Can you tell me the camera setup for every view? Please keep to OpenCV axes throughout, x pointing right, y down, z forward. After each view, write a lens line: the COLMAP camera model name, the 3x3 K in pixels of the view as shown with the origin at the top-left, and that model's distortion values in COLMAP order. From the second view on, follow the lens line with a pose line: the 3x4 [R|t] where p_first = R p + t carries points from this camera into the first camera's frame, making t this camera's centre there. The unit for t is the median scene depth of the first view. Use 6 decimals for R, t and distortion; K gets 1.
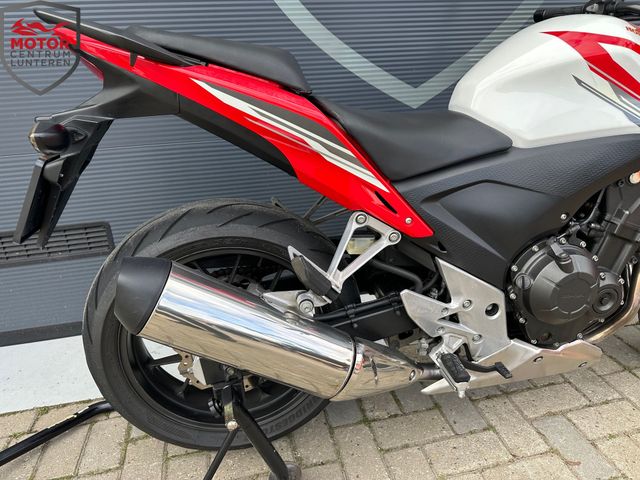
lens RADIAL K [[449.7, 0, 319.6], [0, 449.7, 235.9], [0, 0, 1]] dist [0.026499, -0.034256]
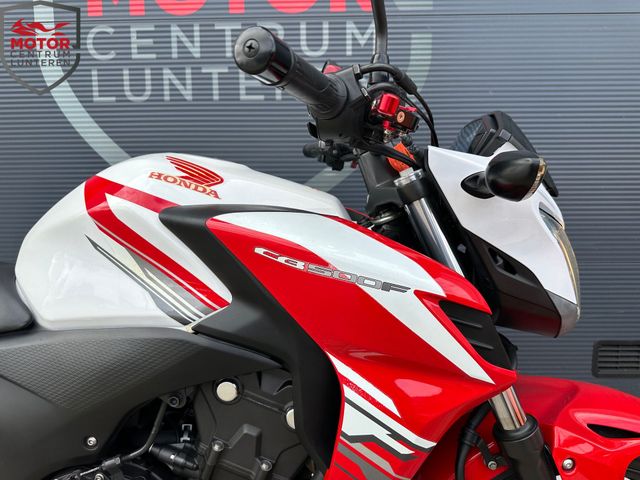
lens RADIAL K [[449.7, 0, 325.3], [0, 449.7, 235.7], [0, 0, 1]] dist [0.026499, -0.034256]
pose [[0.974013, 0.062017, -0.217835, 0.976639], [-0.110627, 0.969516, -0.218635, -0.222041], [0.197636, 0.237052, 0.951182, 0.375181]]
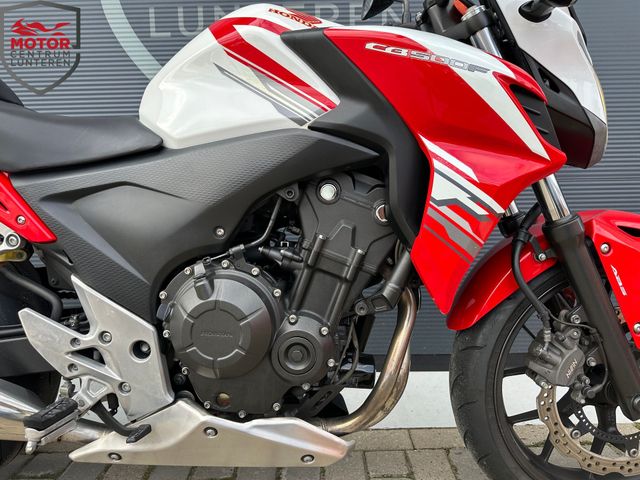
lens RADIAL K [[449.7, 0, 324.4], [0, 449.7, 236.0], [0, 0, 1]] dist [0.026499, -0.034256]
pose [[0.978140, 0.043445, -0.203358, 0.870732], [-0.092879, 0.966240, -0.240319, 0.136695], [0.186052, 0.253953, 0.949154, 0.277556]]
